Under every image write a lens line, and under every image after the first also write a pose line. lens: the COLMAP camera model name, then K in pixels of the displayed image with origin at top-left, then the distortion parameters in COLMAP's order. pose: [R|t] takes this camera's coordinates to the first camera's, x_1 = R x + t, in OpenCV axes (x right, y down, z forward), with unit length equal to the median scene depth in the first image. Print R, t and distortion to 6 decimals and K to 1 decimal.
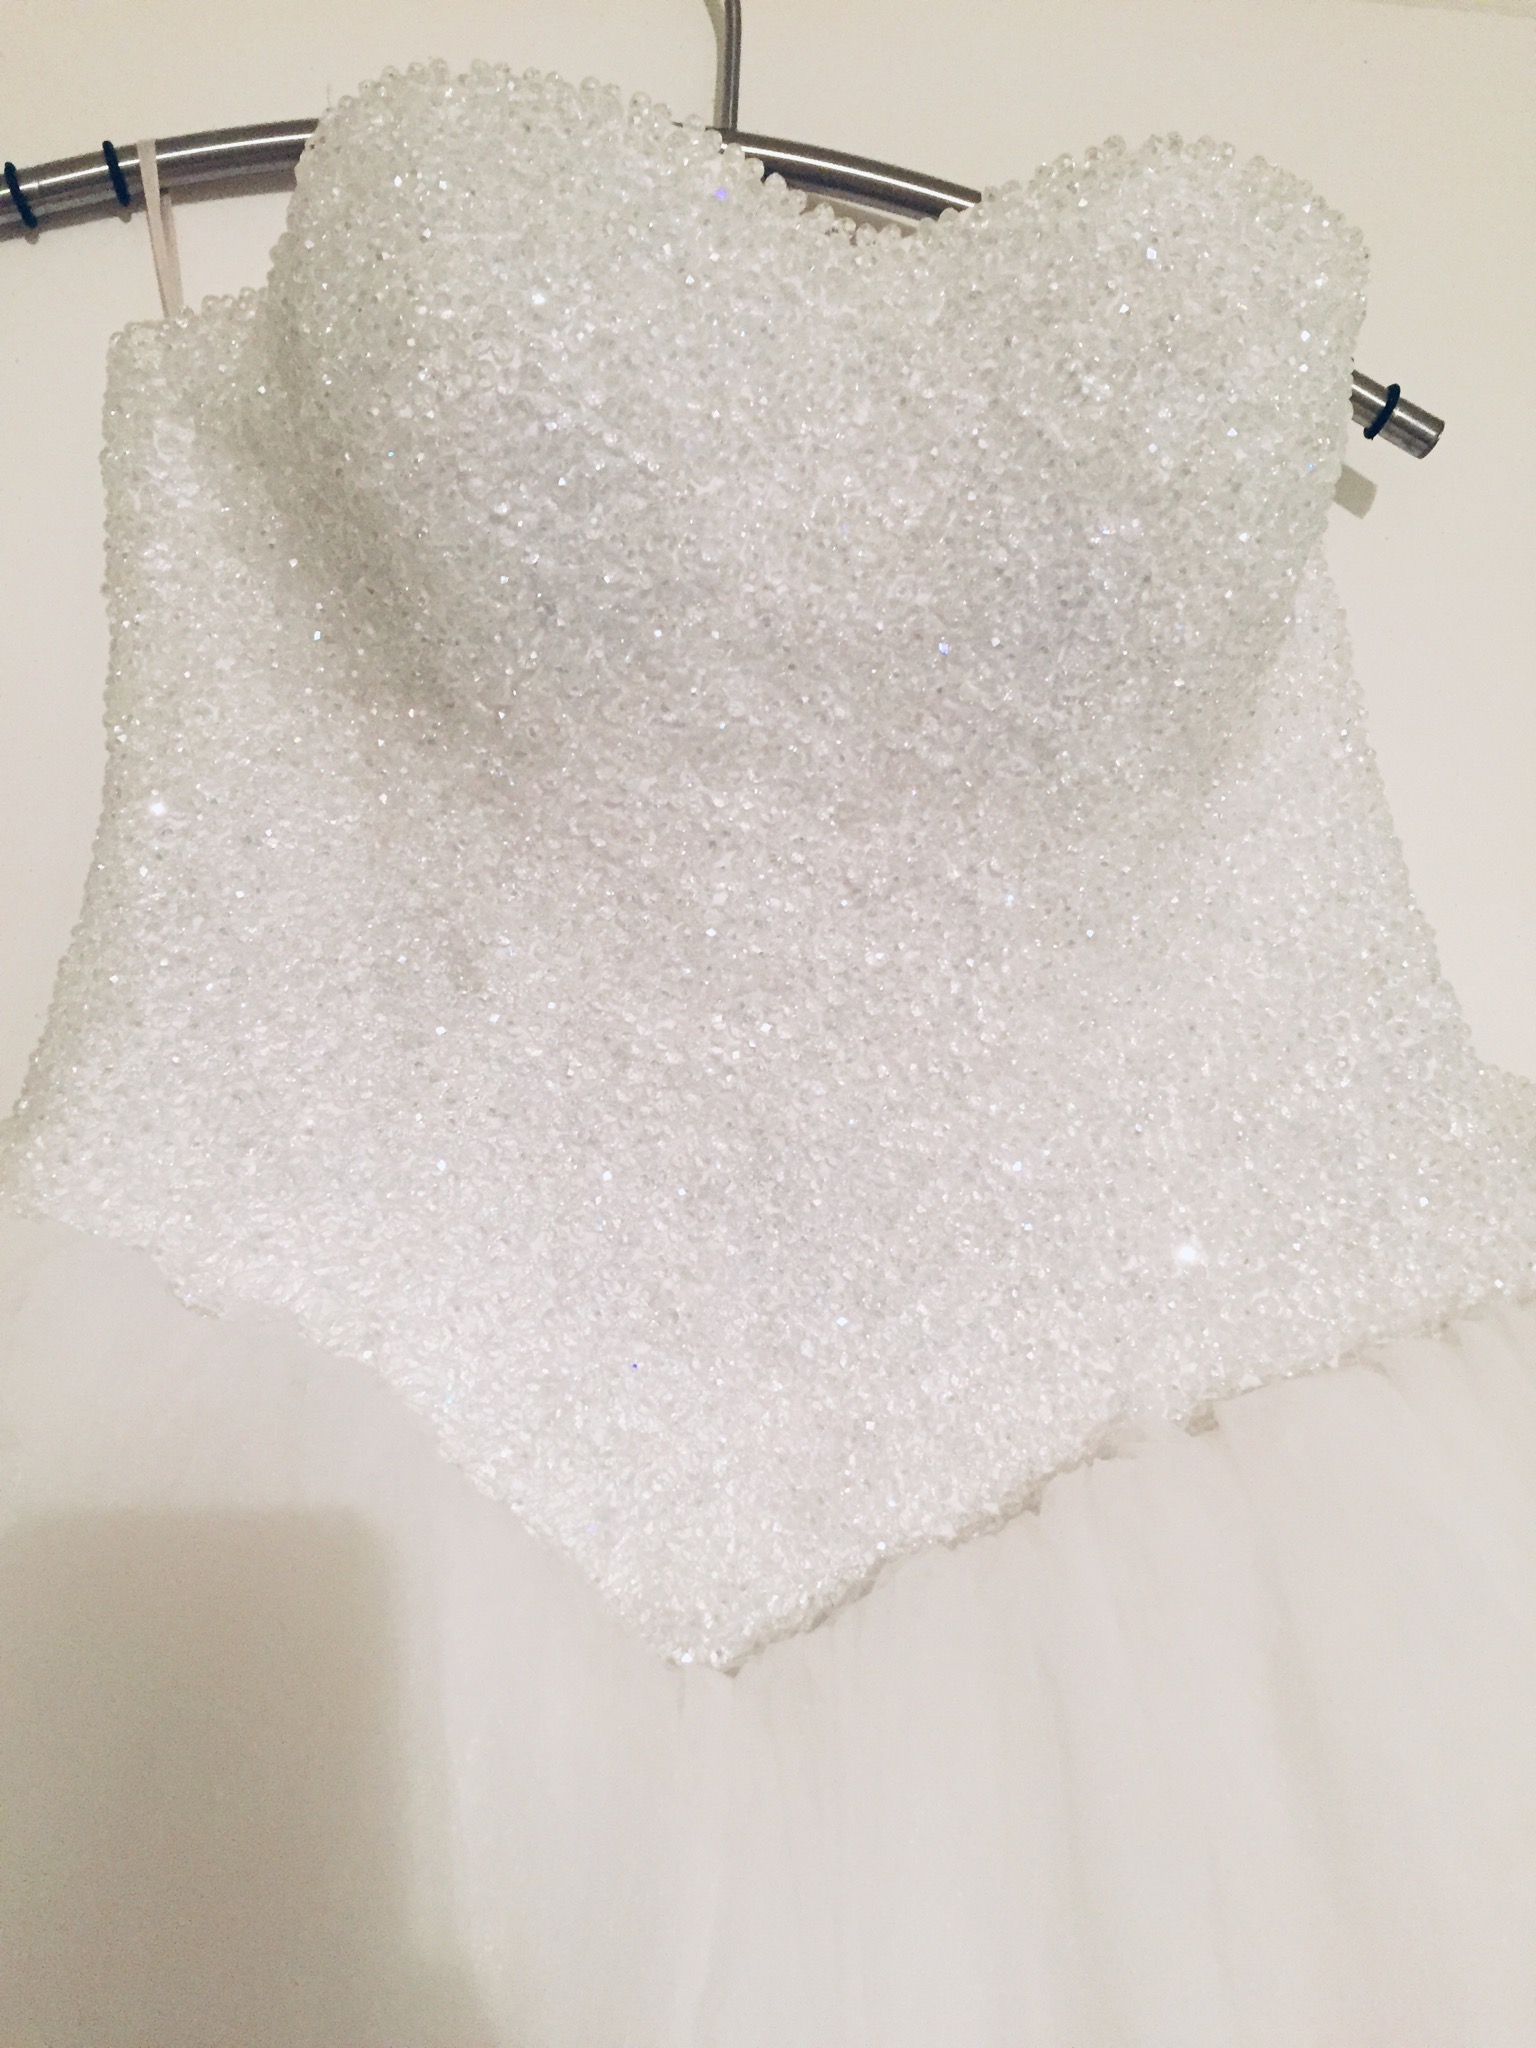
lens RADIAL K [[1713.1, 0, 768.0], [0, 1713.1, 1024.0], [0, 0, 1]] dist [-0.007213, -0.006512]
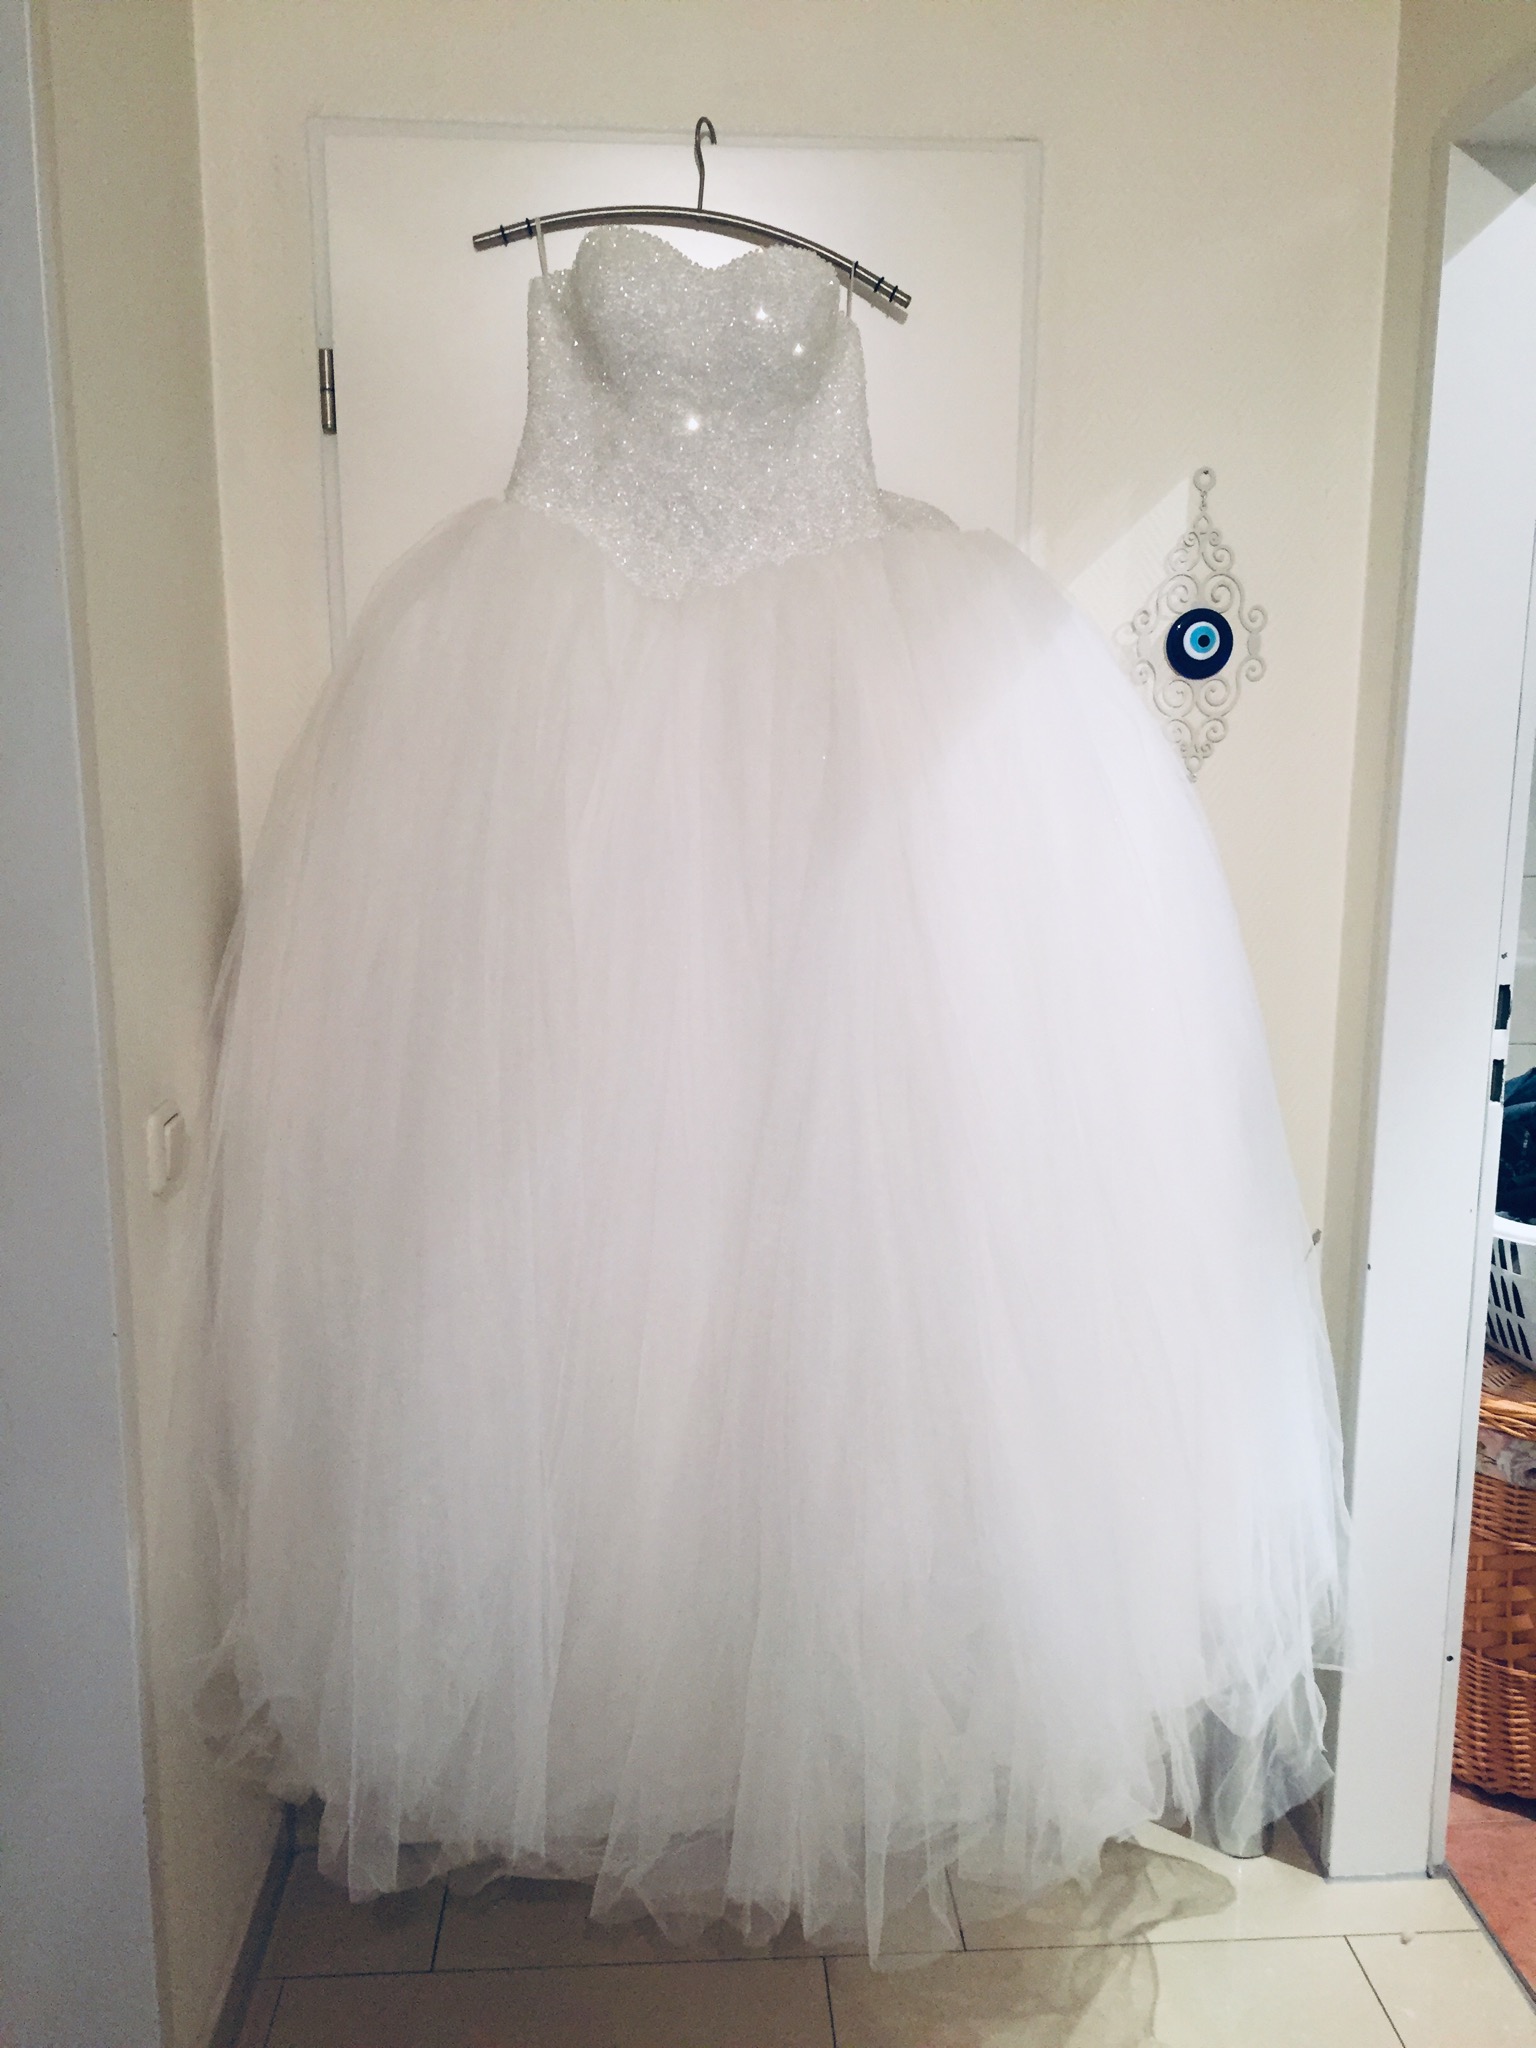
lens RADIAL K [[1875.3, 0, 768.0], [0, 1875.3, 1024.0], [0, 0, 1]] dist [0.107336, -0.002008]
pose [[0.988040, 0.055205, -0.143976, 0.877863], [-0.037315, 0.991566, 0.124117, 0.723595], [0.149613, -0.117260, 0.981767, -3.426563]]
